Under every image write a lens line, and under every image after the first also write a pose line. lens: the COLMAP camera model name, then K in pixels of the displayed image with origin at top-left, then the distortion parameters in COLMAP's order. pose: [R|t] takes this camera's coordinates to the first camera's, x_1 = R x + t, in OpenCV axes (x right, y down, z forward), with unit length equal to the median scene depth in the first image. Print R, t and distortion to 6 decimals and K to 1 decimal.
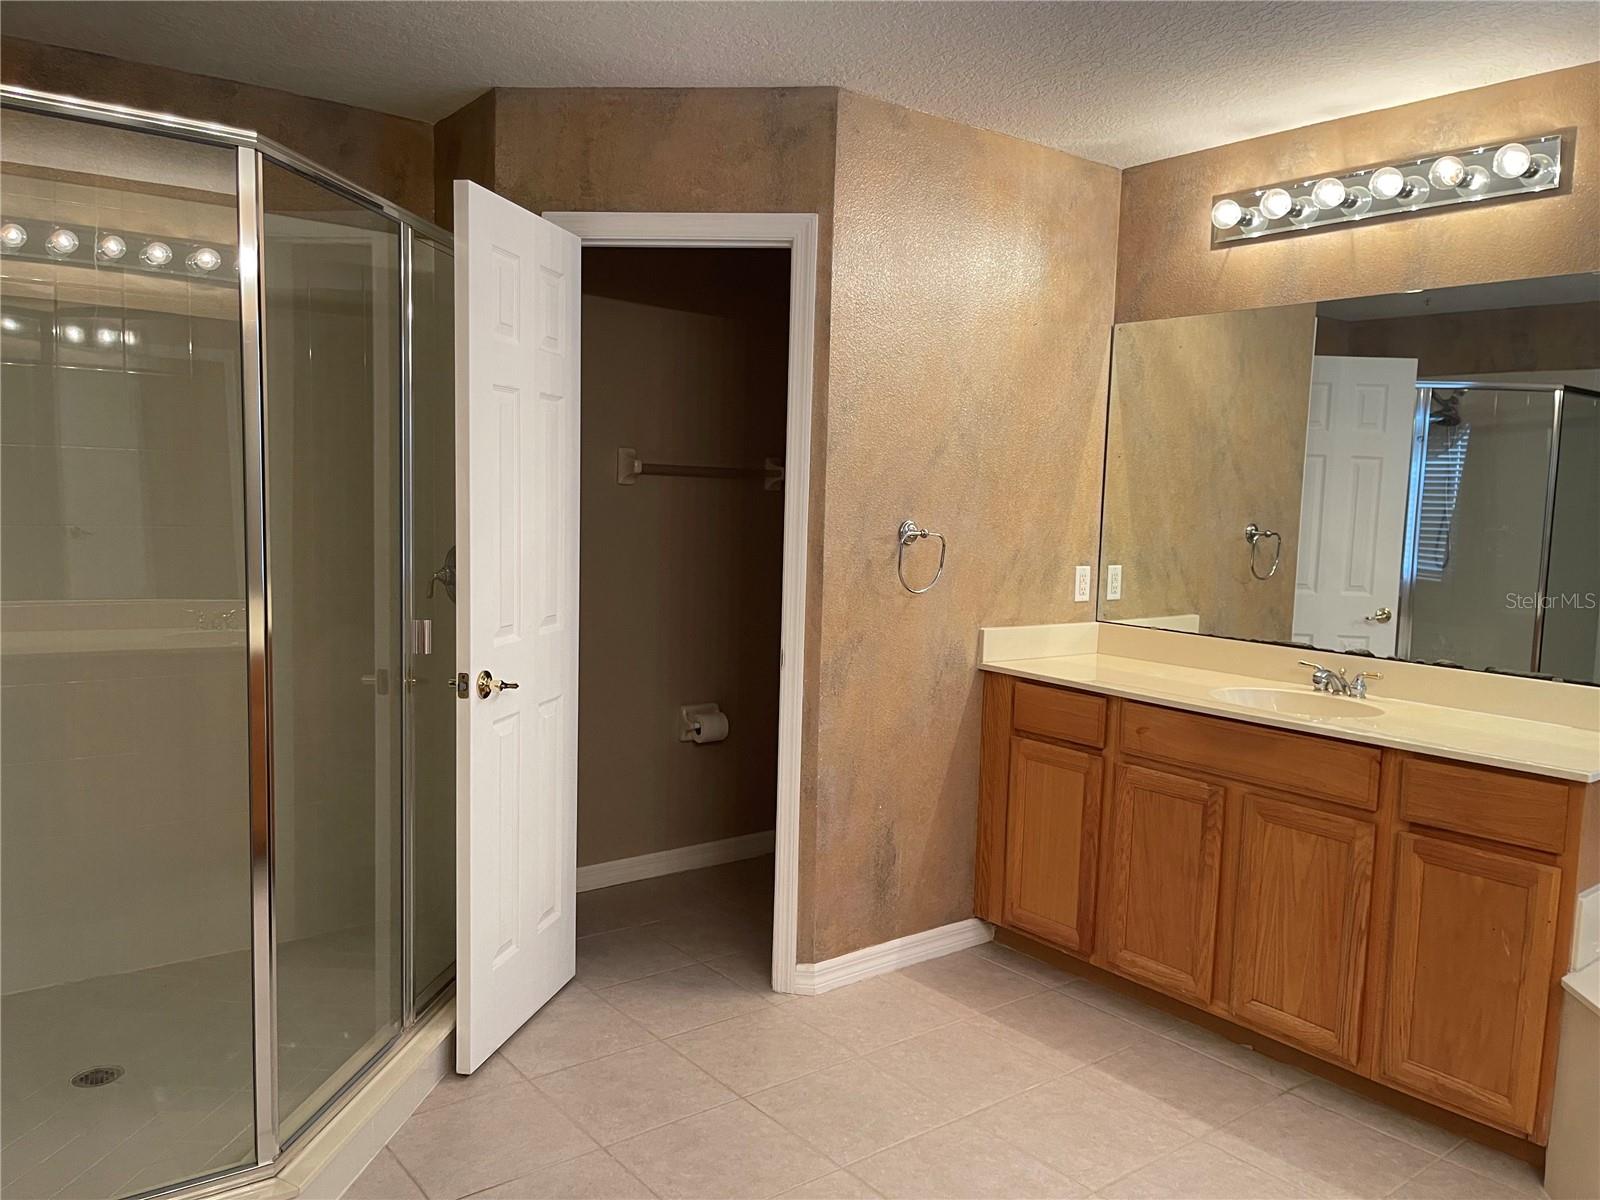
lens RADIAL K [[1193.8, 0, 800.0], [0, 1193.8, 600.0], [0, 0, 1]] dist [0.066874, -0.080182]
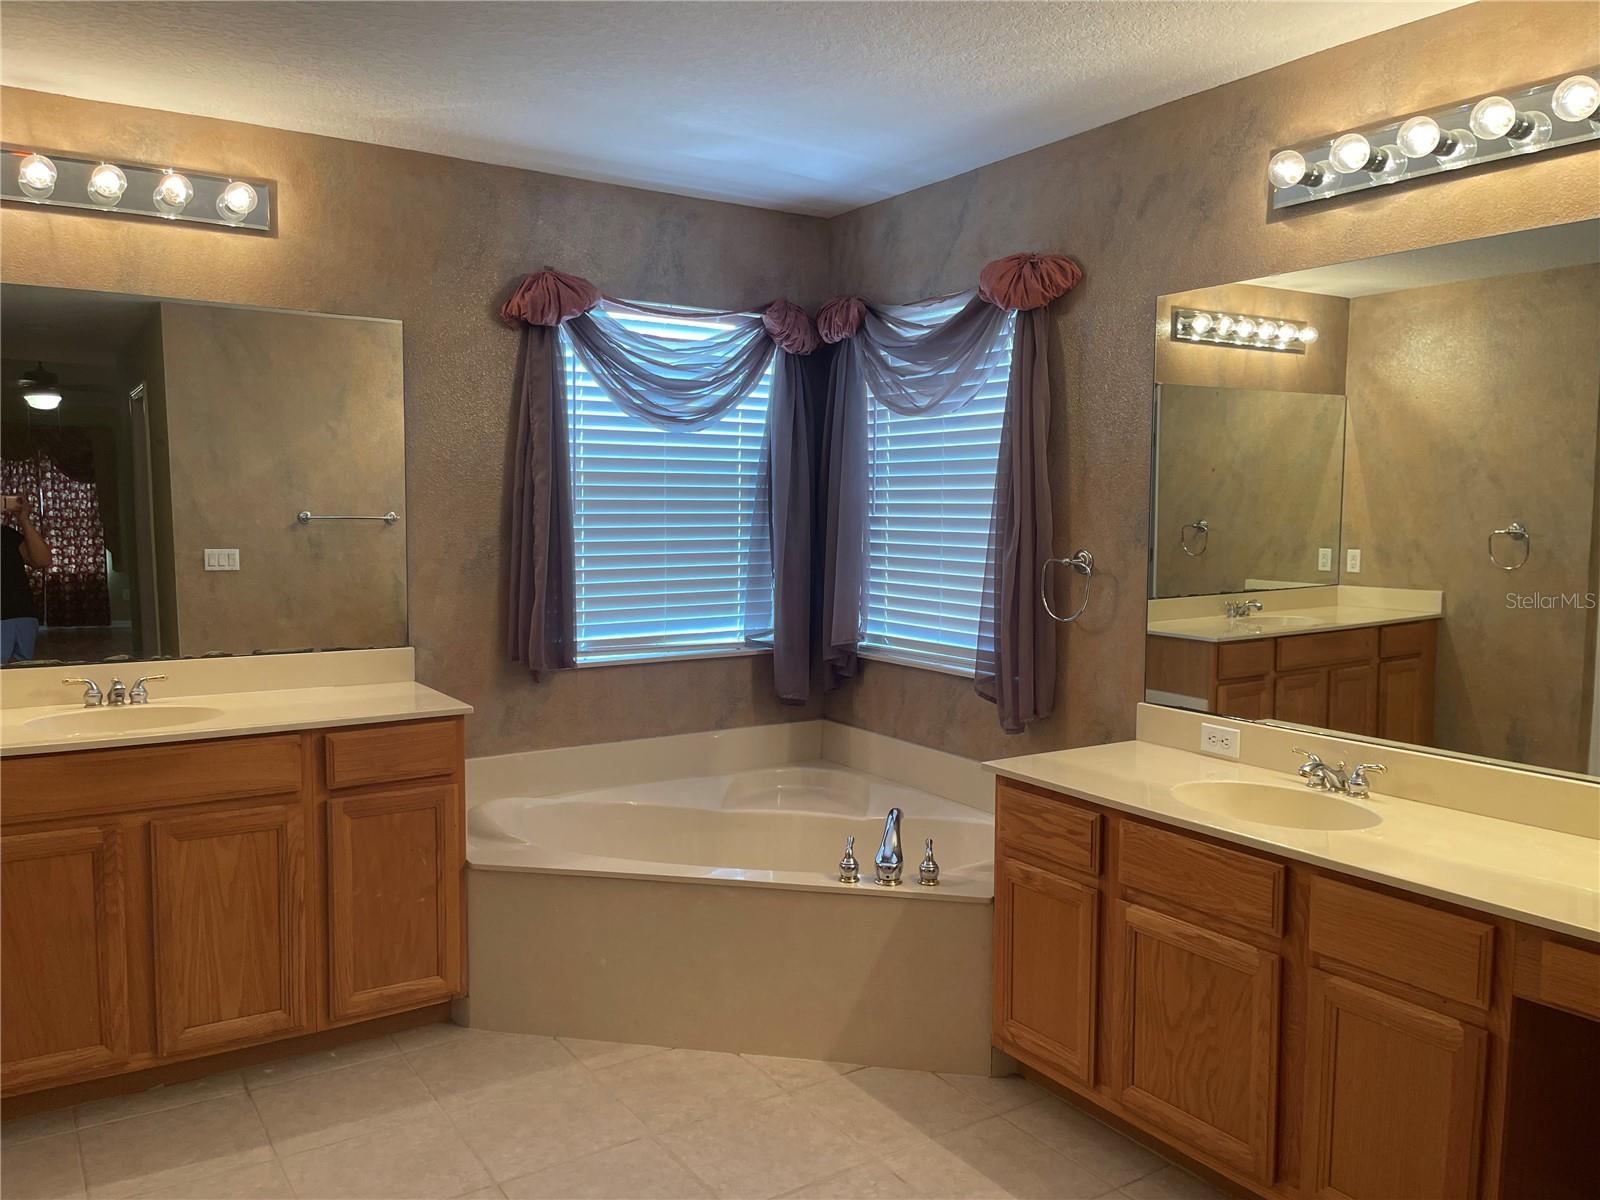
lens RADIAL K [[1176.1, 0, 798.5], [0, 1176.1, 609.7], [0, 0, 1]] dist [-0.007025, -0.005899]
pose [[0.096617, -0.111857, 0.989016, -0.478229], [0.092852, 0.990345, 0.102937, -0.049687], [-0.990981, 0.081887, 0.106070, 0.409858]]
